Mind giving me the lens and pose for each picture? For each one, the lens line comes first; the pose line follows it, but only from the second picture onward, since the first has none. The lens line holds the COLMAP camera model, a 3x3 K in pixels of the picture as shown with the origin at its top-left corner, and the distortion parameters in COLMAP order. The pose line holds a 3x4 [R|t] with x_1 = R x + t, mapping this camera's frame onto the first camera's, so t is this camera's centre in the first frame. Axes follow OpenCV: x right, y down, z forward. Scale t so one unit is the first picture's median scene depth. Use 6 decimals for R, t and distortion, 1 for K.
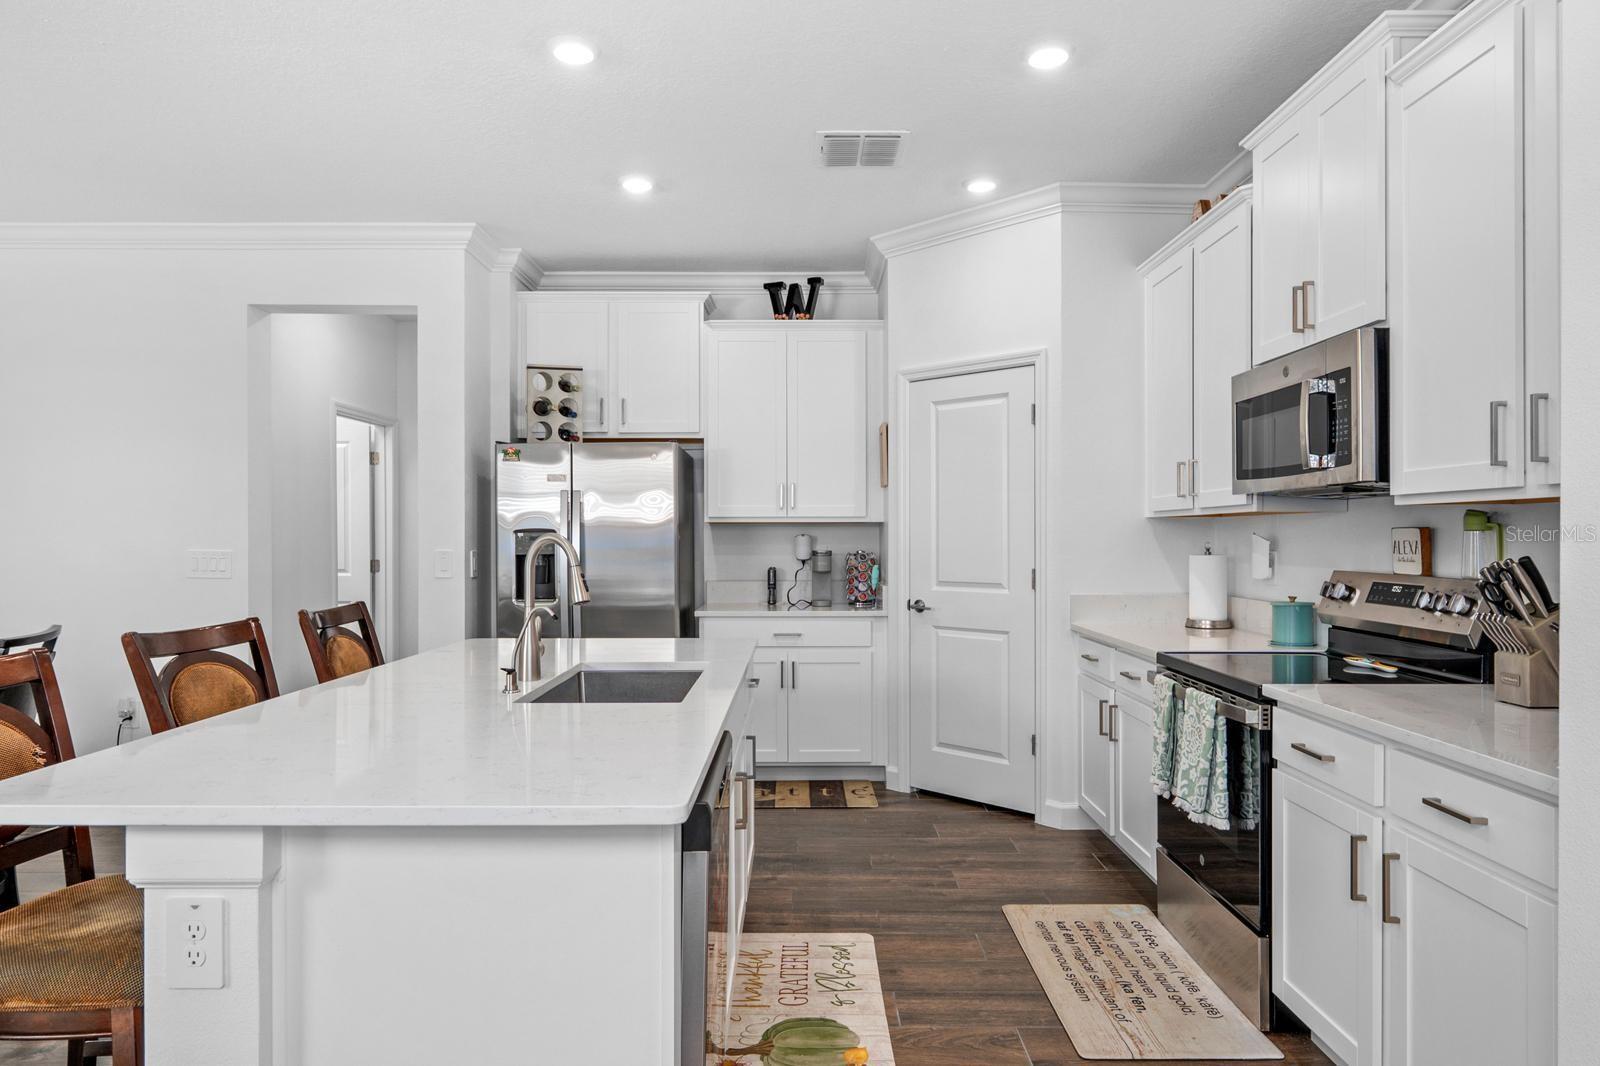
lens RADIAL K [[988.6, 0, 799.5], [0, 988.6, 540.3], [0, 0, 1]] dist [0.004134, 0.002069]
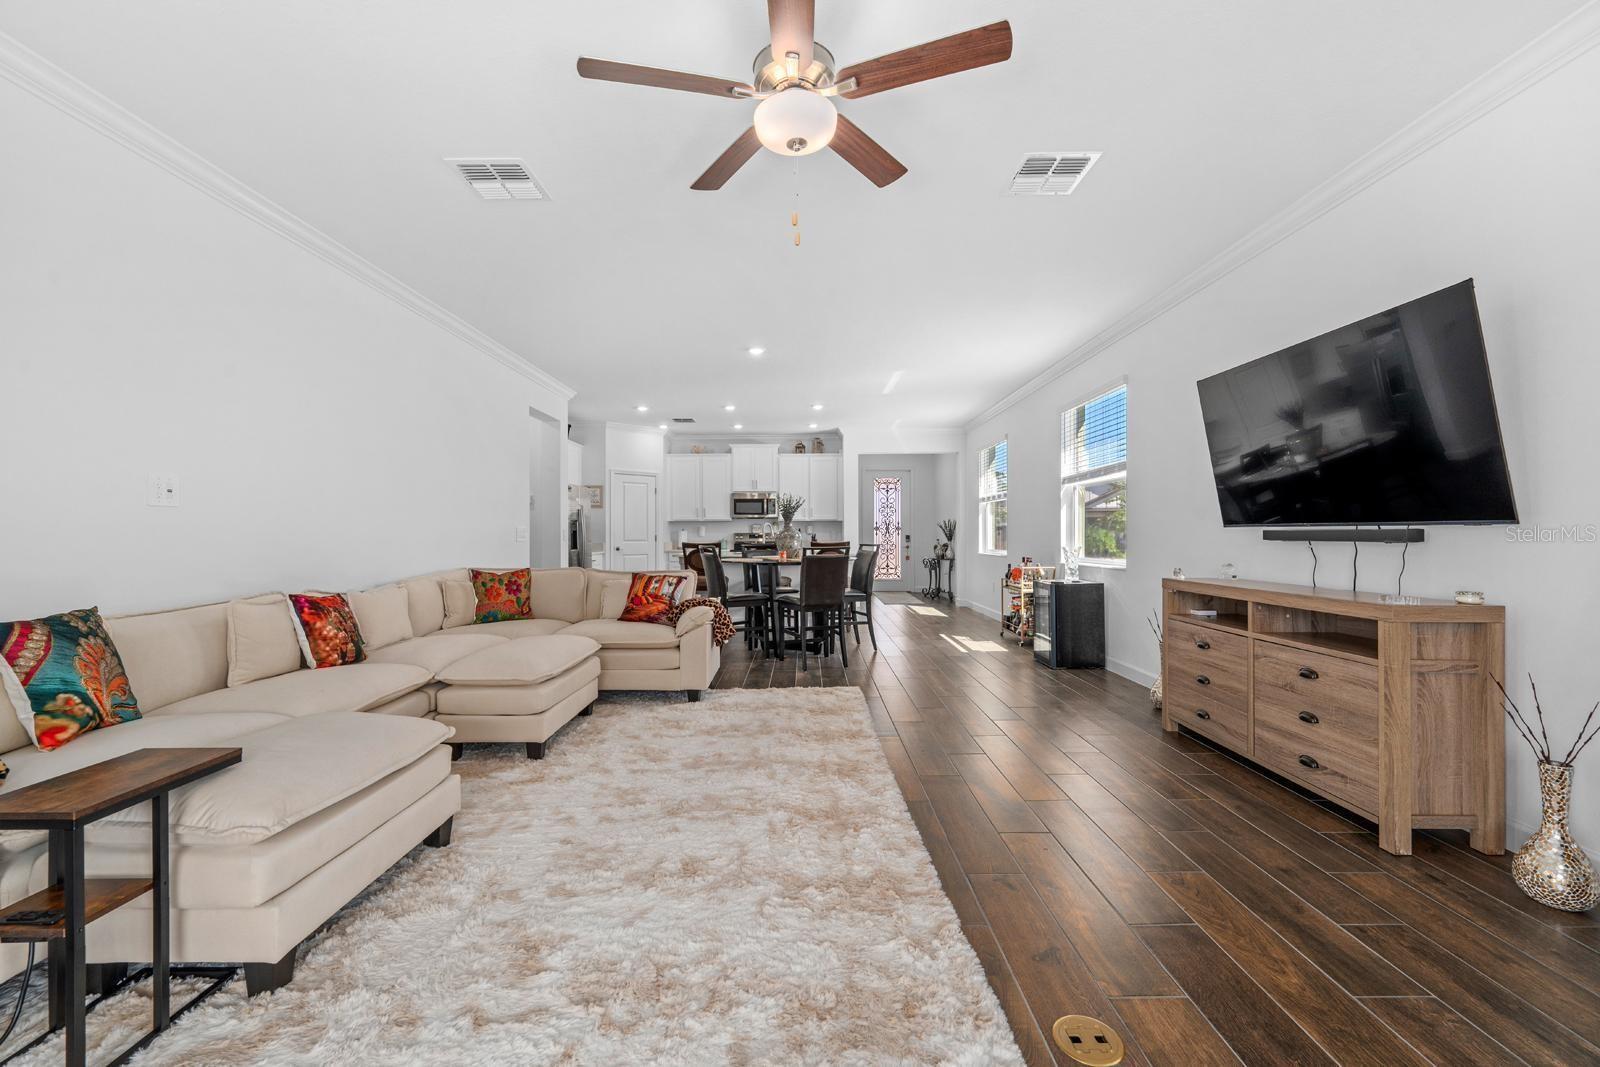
lens RADIAL K [[648.7, 0, 809.9], [0, 648.7, 529.9], [0, 0, 1]] dist [0.000023, 0.000112]
pose [[-0.010282, 0.009339, 0.999904, -1.936815], [0.006223, 0.999938, -0.009276, 0.032809], [-0.999928, 0.006127, -0.010339, 0.453322]]
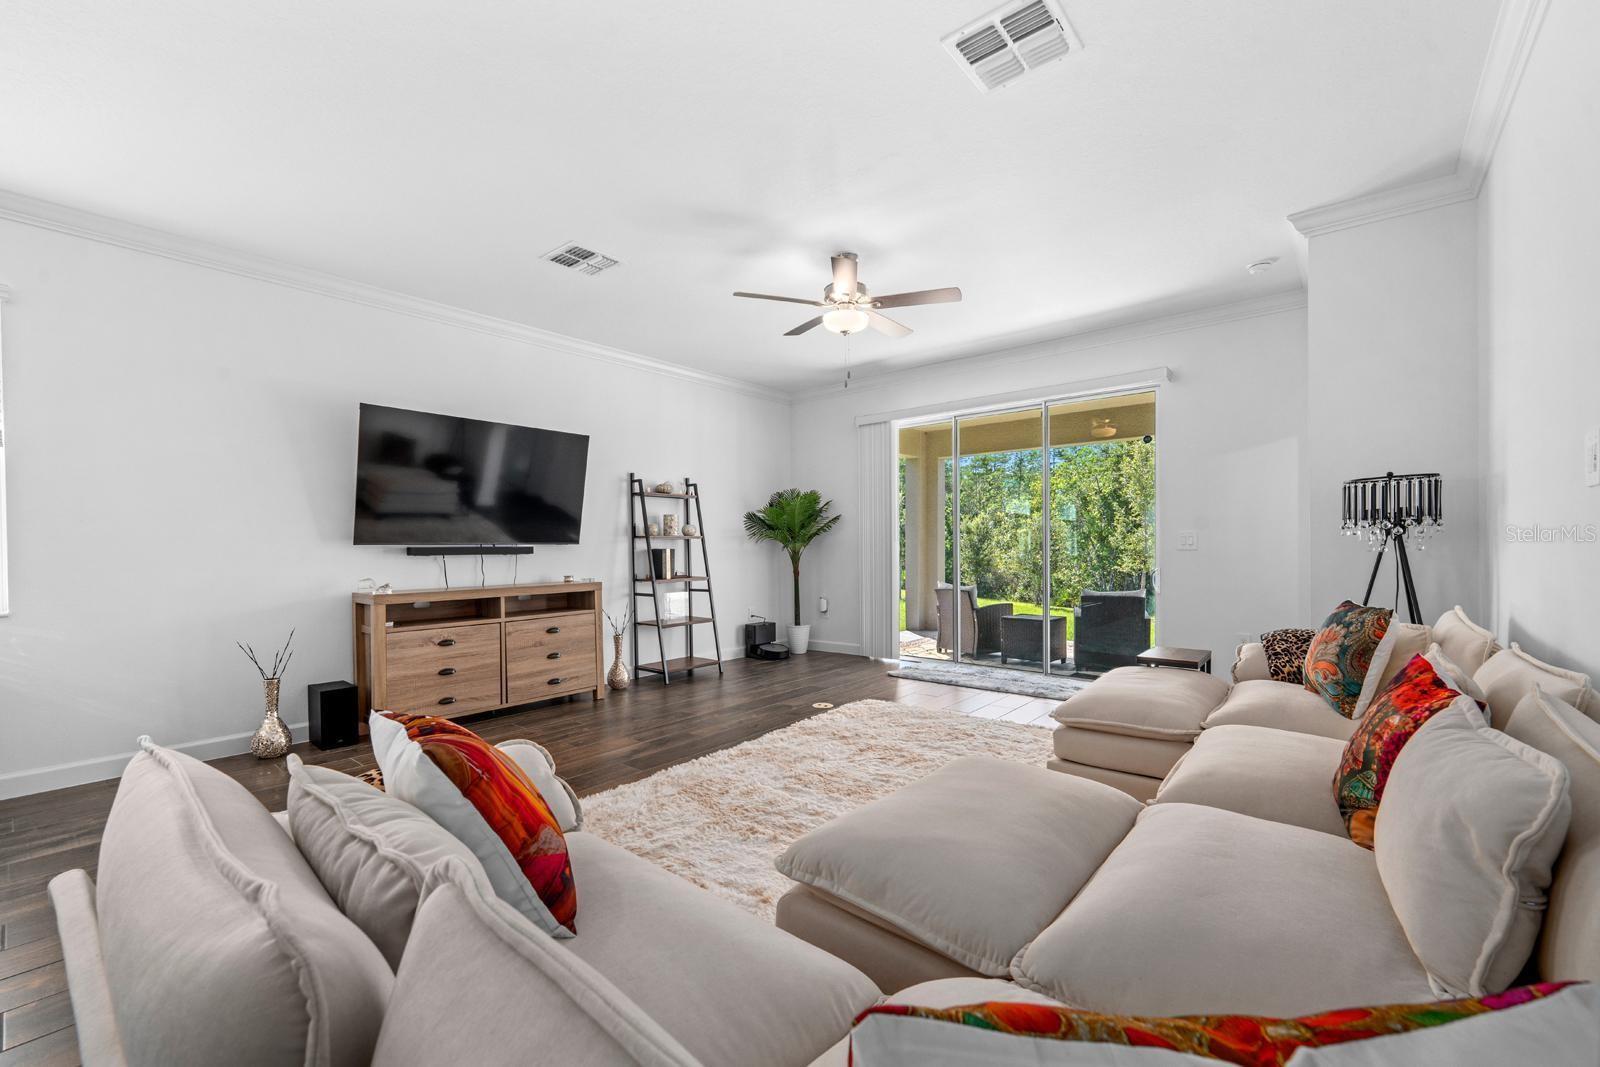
lens RADIAL K [[658.3, 0, 796.2], [0, 658.3, 559.3], [0, 0, 1]] dist [0.000160, 0.000038]
pose [[-0.645806, 0.024984, -0.763093, -0.846688], [0.006791, 0.999613, 0.026980, 0.025244], [0.763472, 0.012242, -0.645725, 0.930778]]
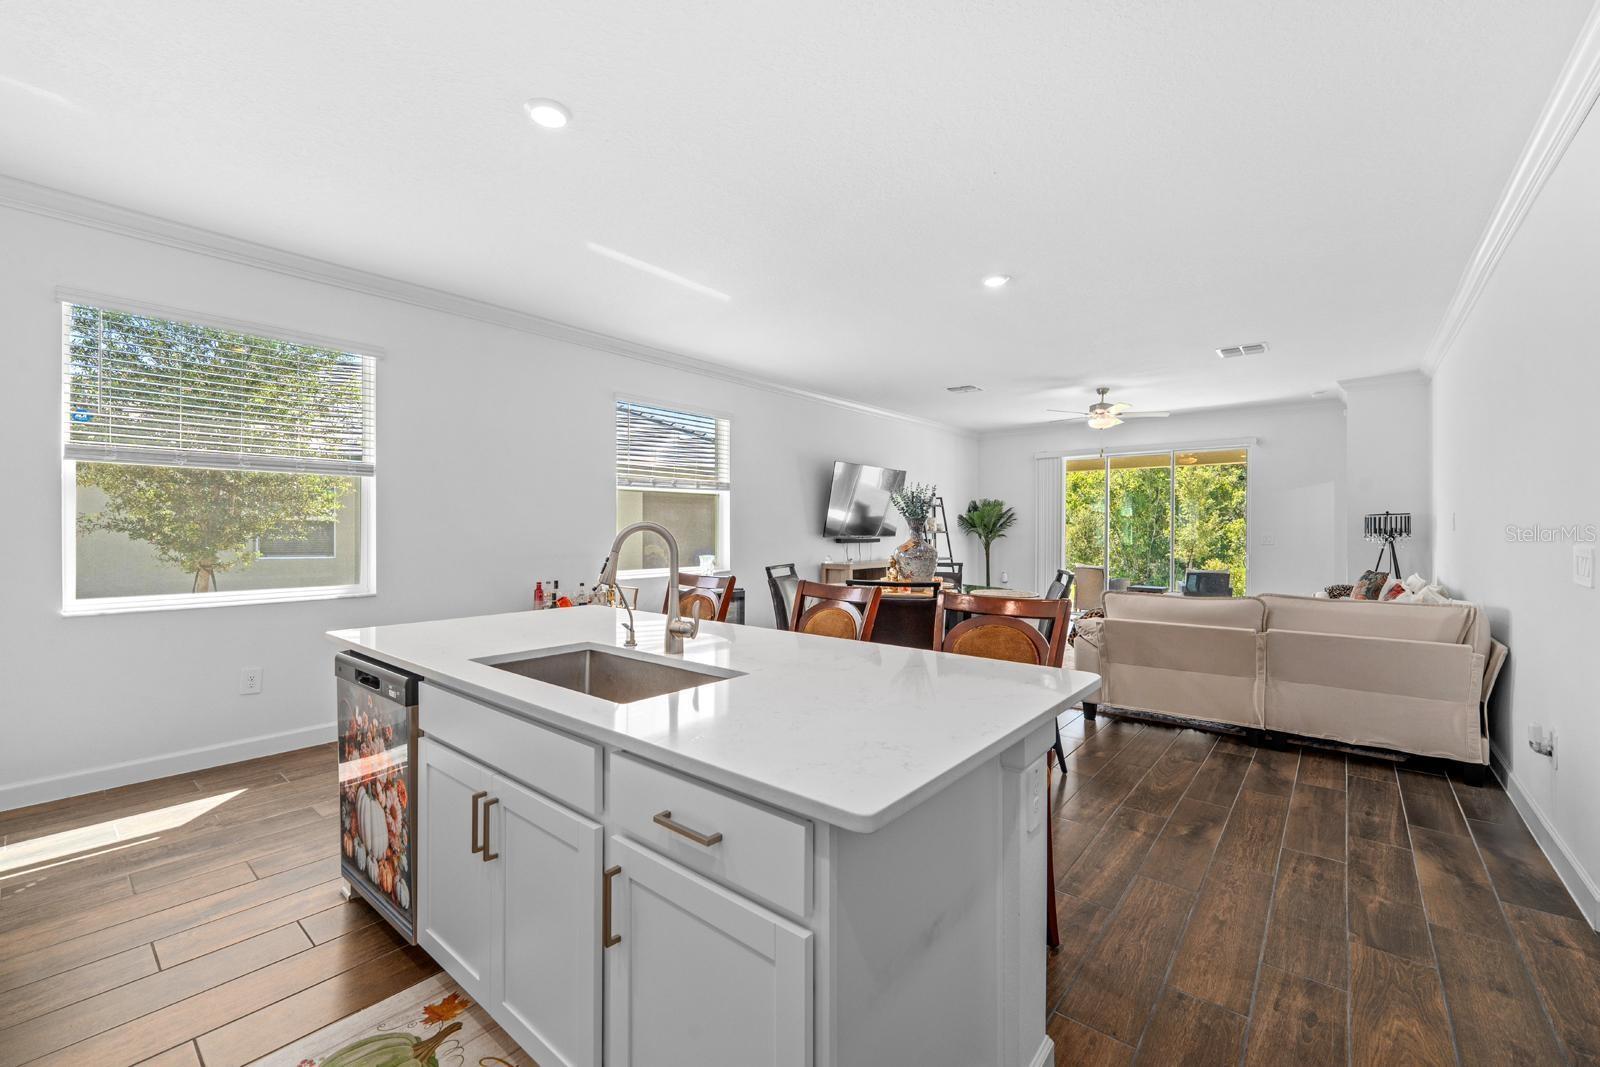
lens RADIAL K [[655.8, 0, 801.2], [0, 655.8, 540.9], [0, 0, 1]] dist [0.000455, 0.000089]
pose [[-0.638237, 0.015403, -0.769686, 0.114698], [-0.004024, 0.999719, 0.023344, -0.003380], [0.769830, 0.017996, -0.637996, 0.890384]]
